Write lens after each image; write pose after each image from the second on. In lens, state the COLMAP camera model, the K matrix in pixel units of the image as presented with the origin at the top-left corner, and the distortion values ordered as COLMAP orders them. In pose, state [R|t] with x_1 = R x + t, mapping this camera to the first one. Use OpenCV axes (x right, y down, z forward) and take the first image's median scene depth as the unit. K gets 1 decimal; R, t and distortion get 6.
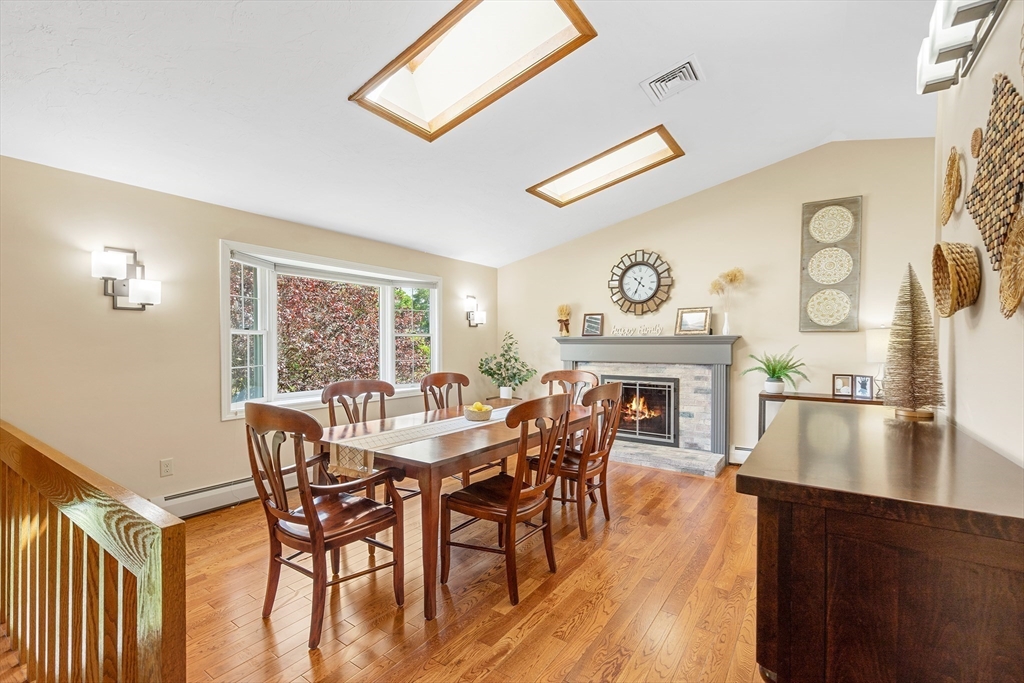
lens RADIAL K [[442.9, 0, 511.2], [0, 442.9, 348.2], [0, 0, 1]] dist [0.002551, -0.000254]
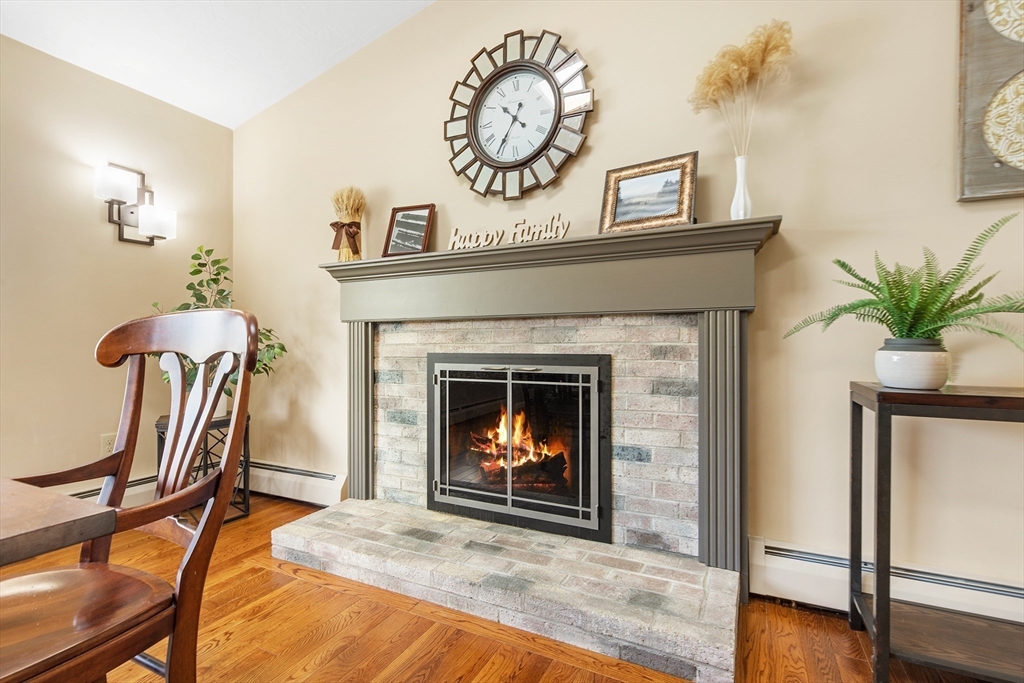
lens RADIAL K [[471.0, 0, 510.8], [0, 471.0, 339.3], [0, 0, 1]] dist [-0.000508, 0.000394]
pose [[0.989631, 0.005492, 0.143526, 0.233702], [-0.000826, 0.999470, -0.032548, 0.066470], [-0.143629, 0.032092, 0.989111, 0.607894]]
